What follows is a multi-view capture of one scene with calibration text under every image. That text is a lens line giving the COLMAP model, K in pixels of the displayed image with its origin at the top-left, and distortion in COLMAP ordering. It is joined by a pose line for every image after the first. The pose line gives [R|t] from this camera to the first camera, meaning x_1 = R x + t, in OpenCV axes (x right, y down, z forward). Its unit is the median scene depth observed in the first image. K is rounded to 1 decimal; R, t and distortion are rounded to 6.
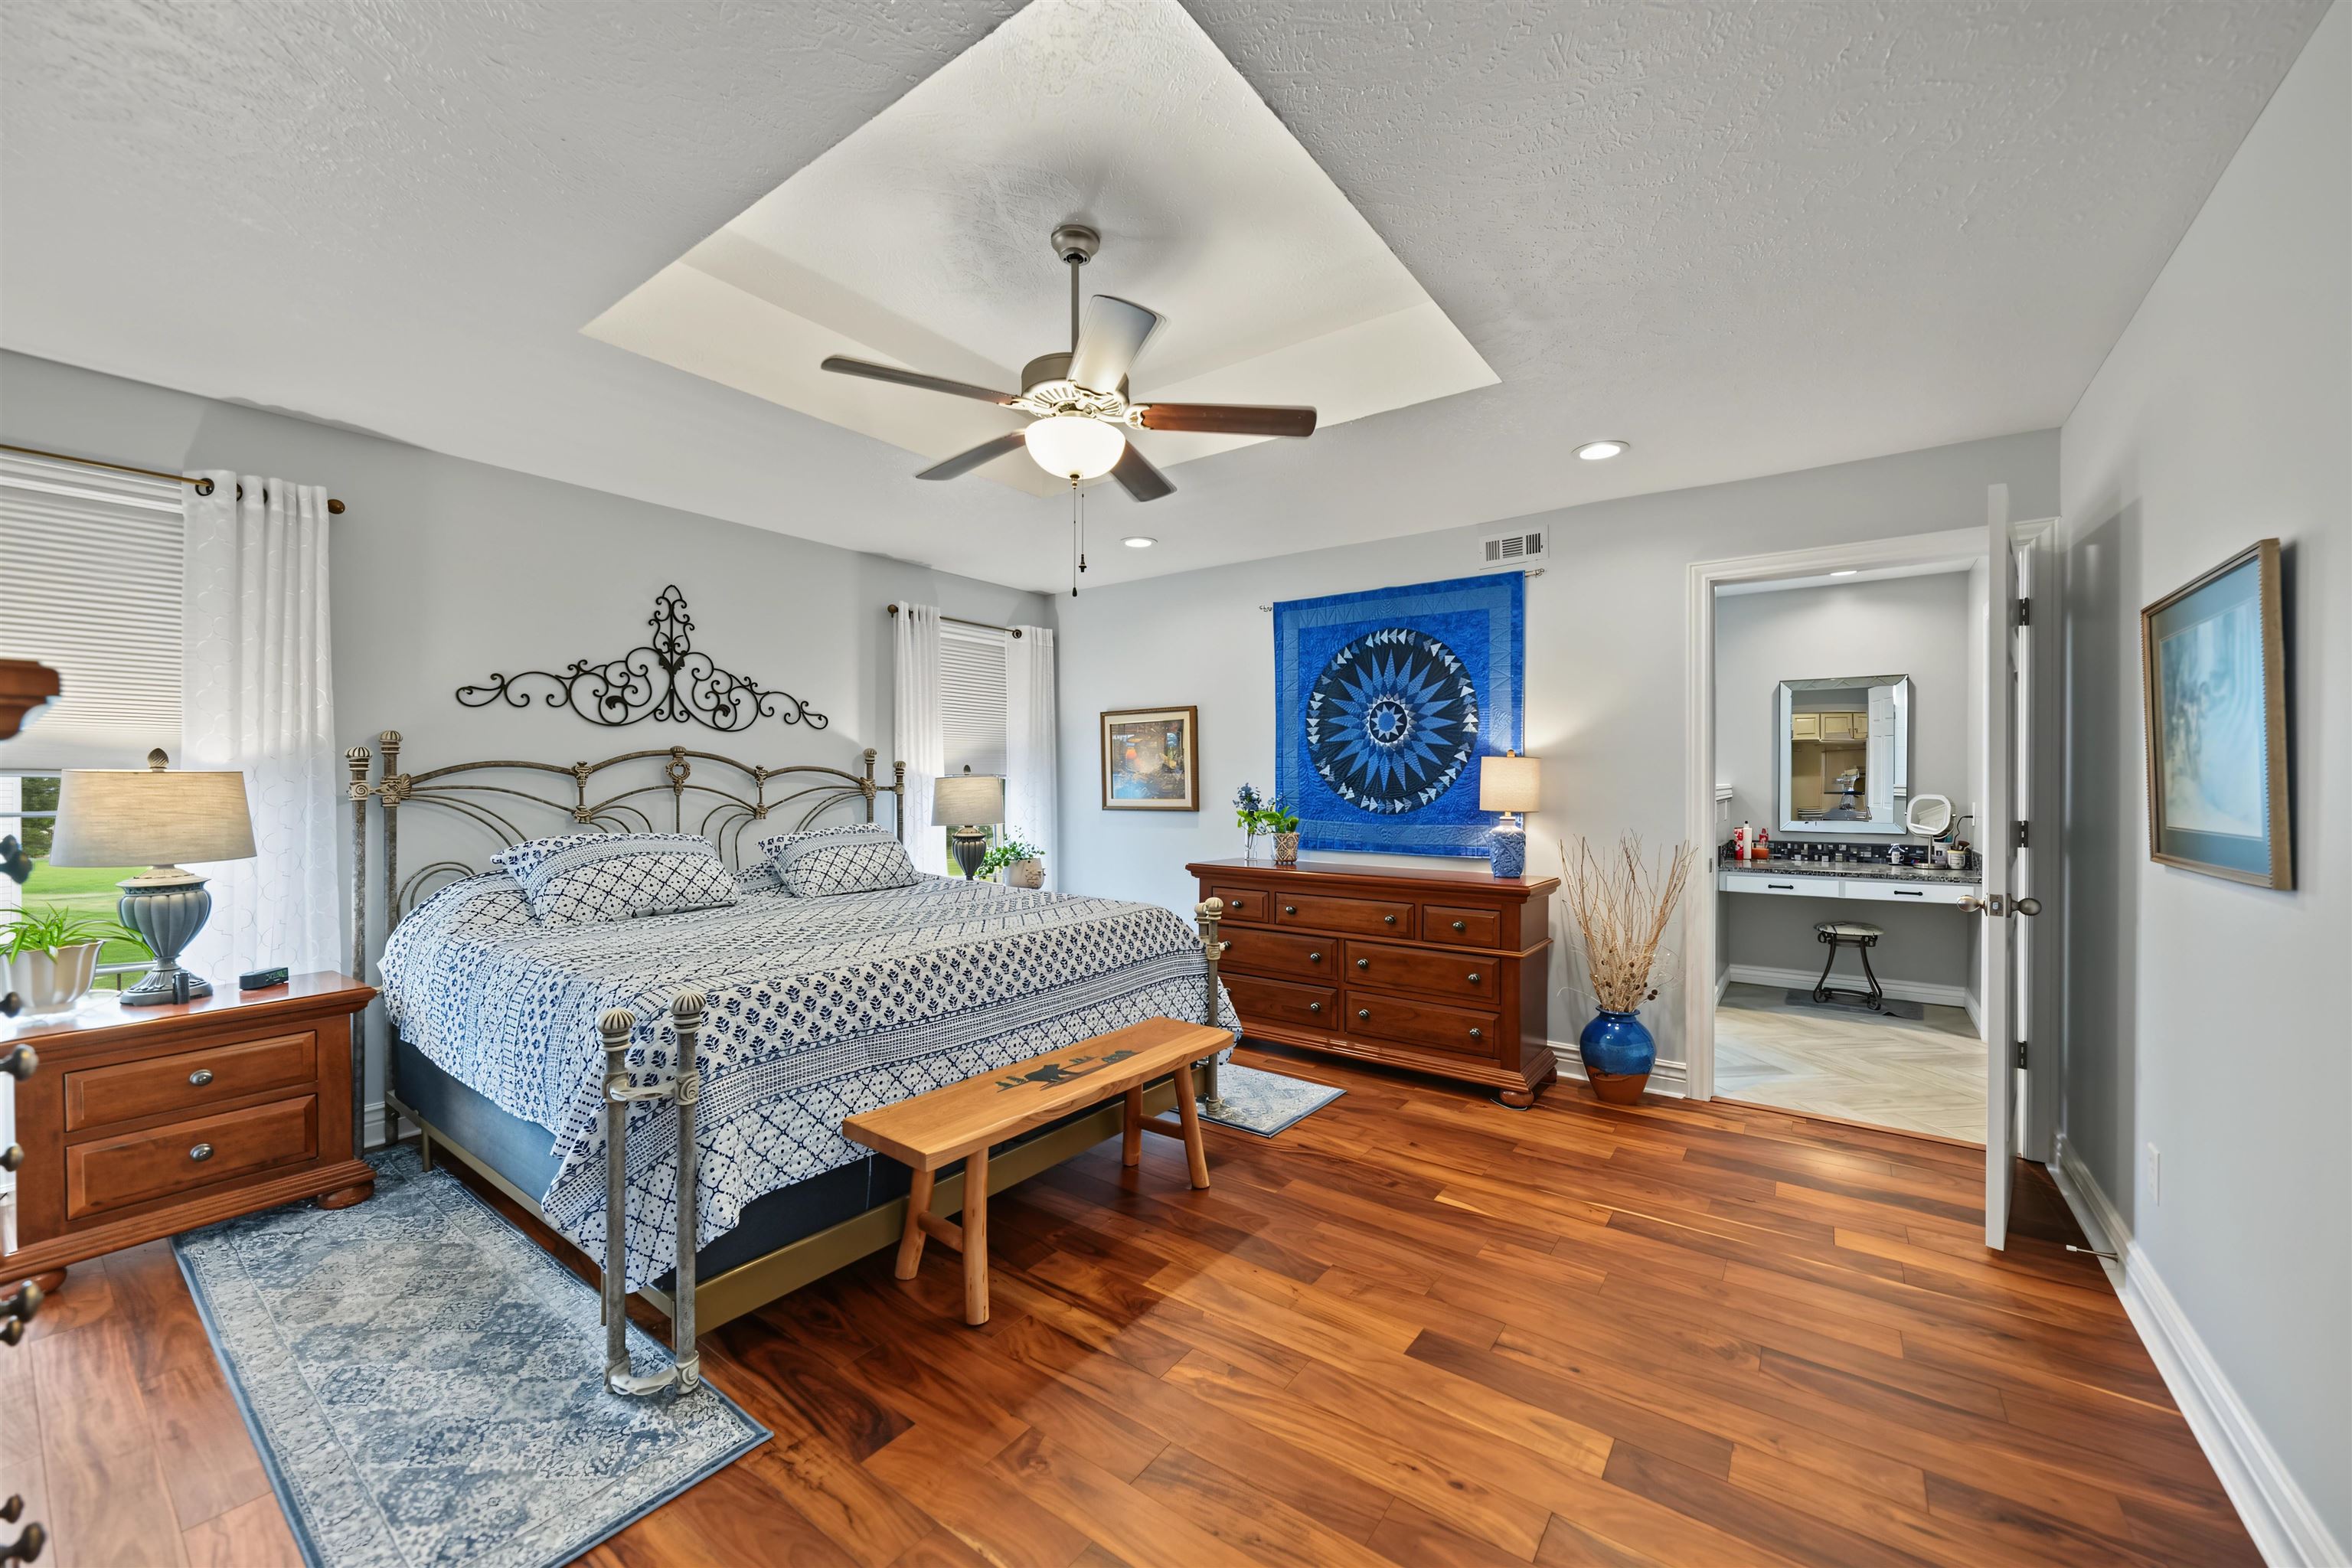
lens RADIAL K [[895.2, 0, 1175.4], [0, 895.2, 779.7], [0, 0, 1]] dist [0.000572, -0.000114]
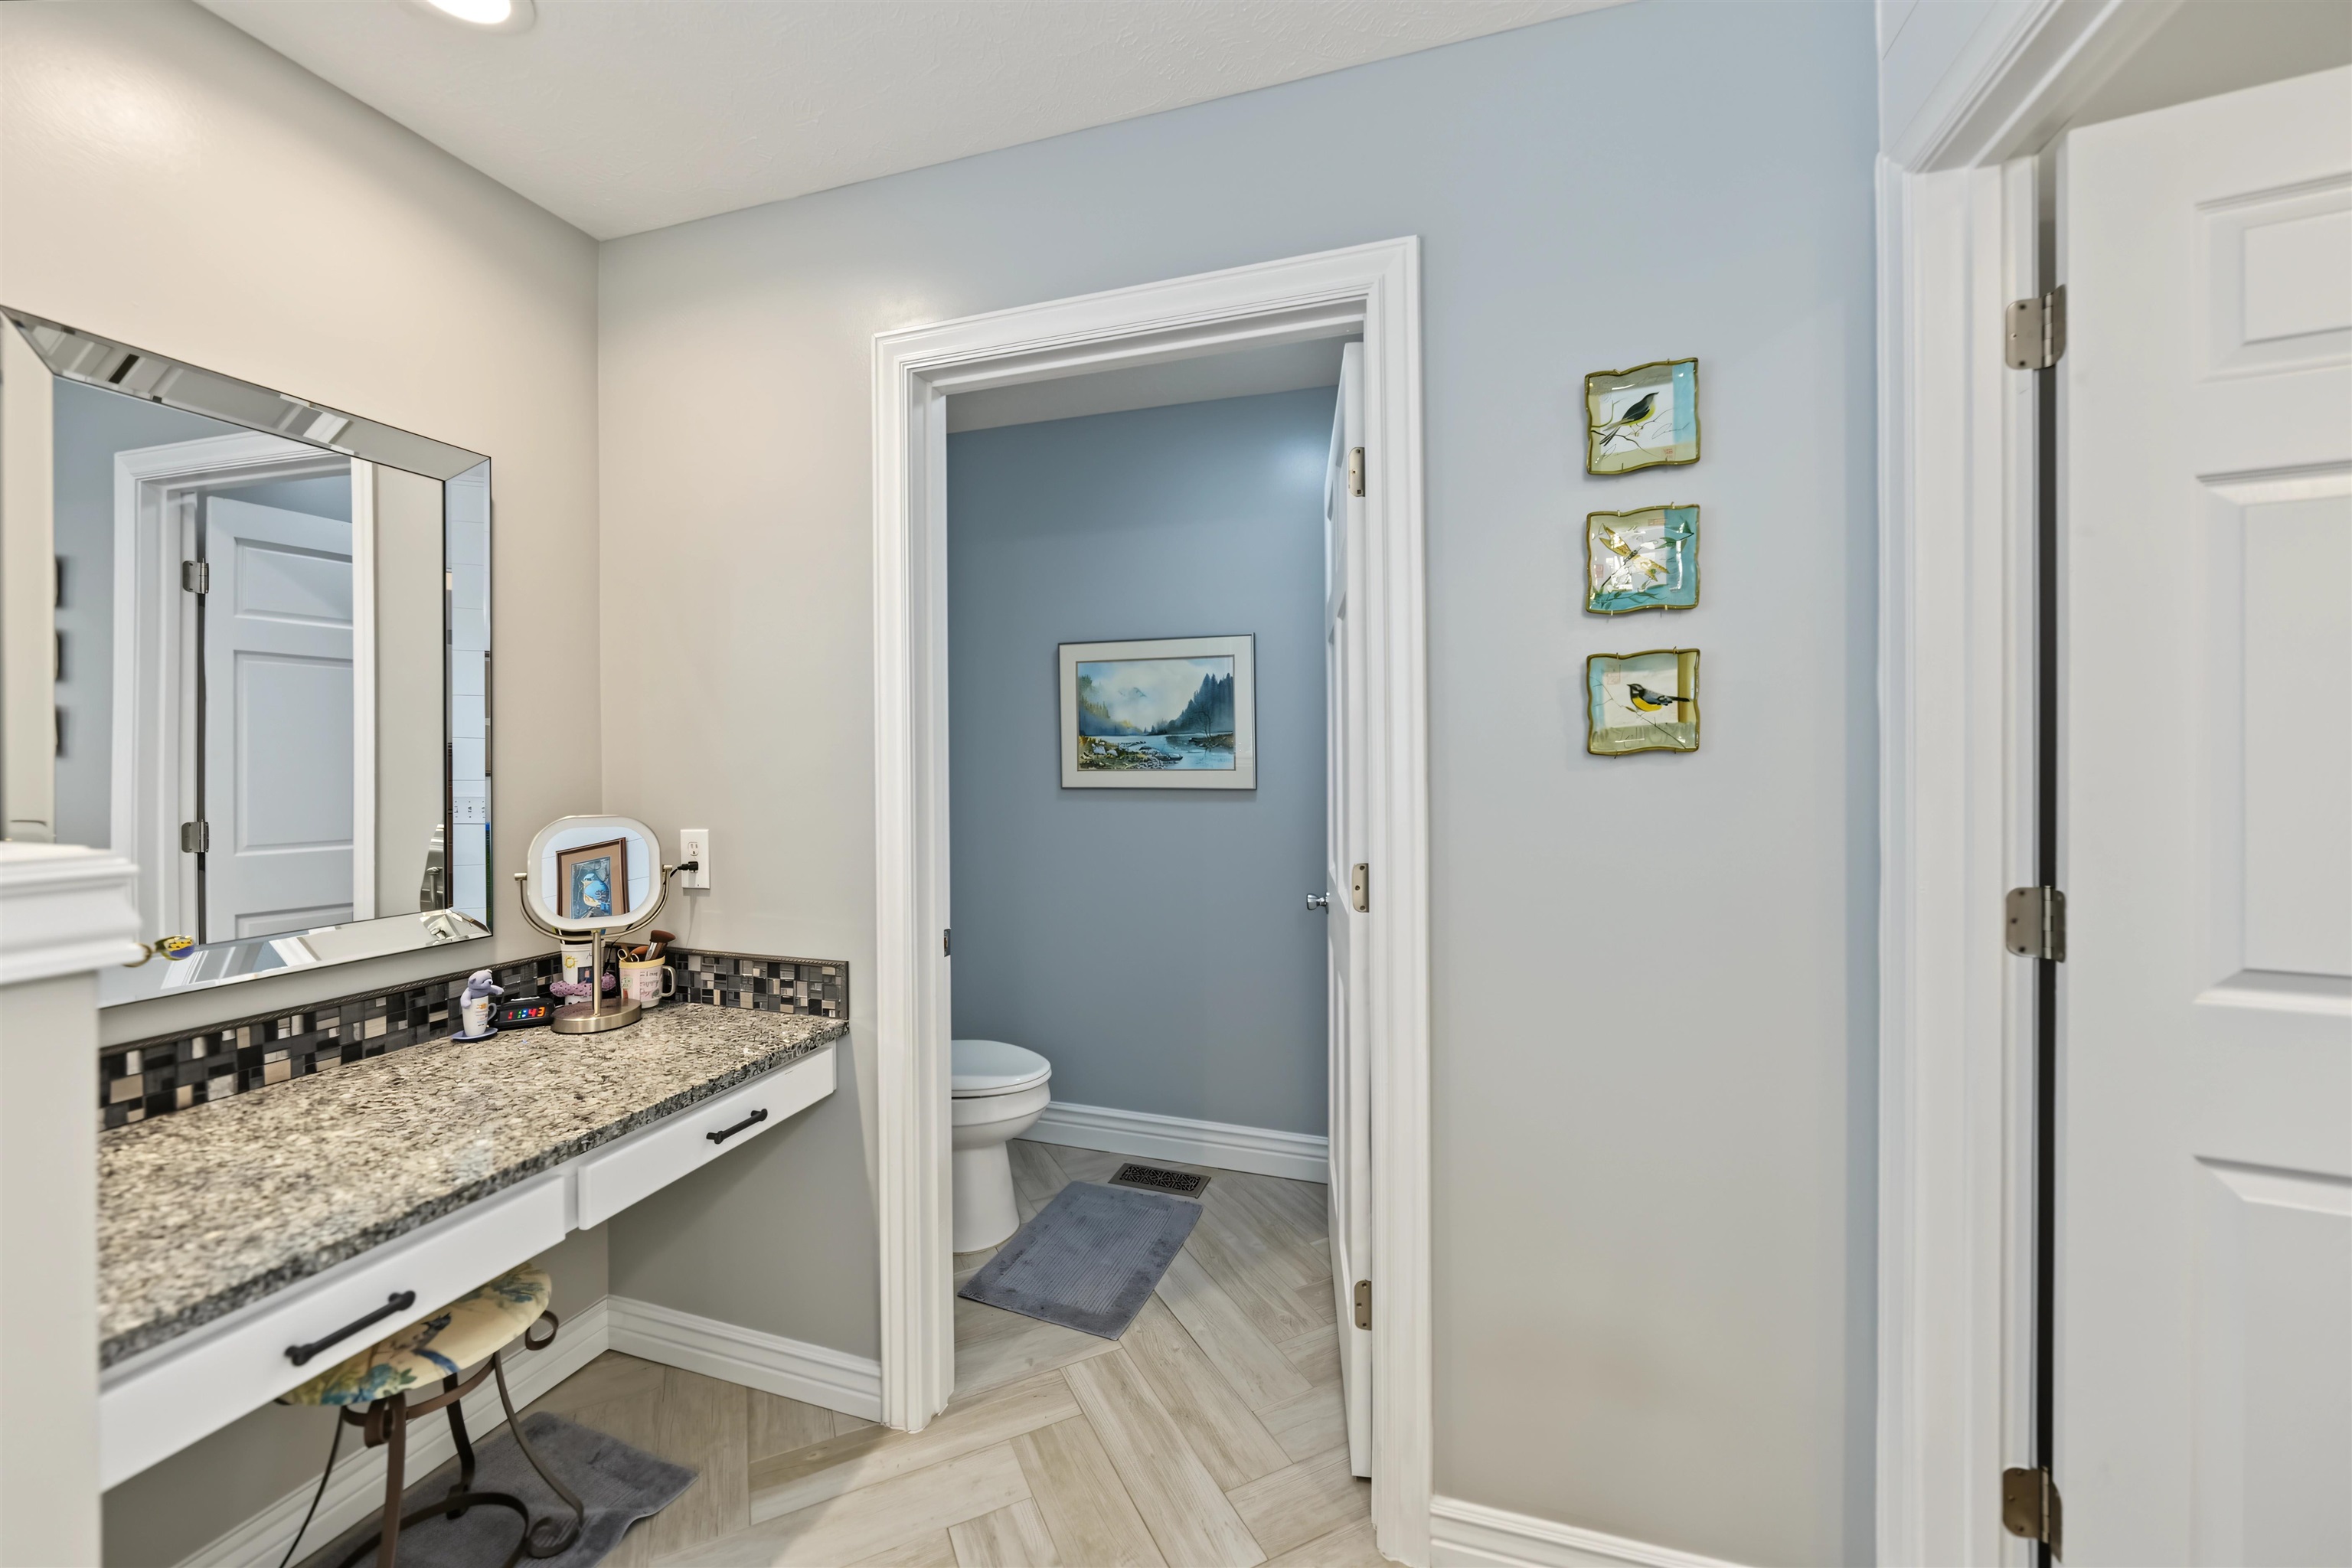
lens RADIAL K [[895.2, 0, 1168.0], [0, 895.2, 764.5], [0, 0, 1]] dist [0.000572, -0.000114]
pose [[-0.317351, -0.002273, 0.948305, 0.407934], [0.002397, 0.999992, 0.003199, -0.003682], [-0.948305, 0.003288, -0.317343, 0.841953]]
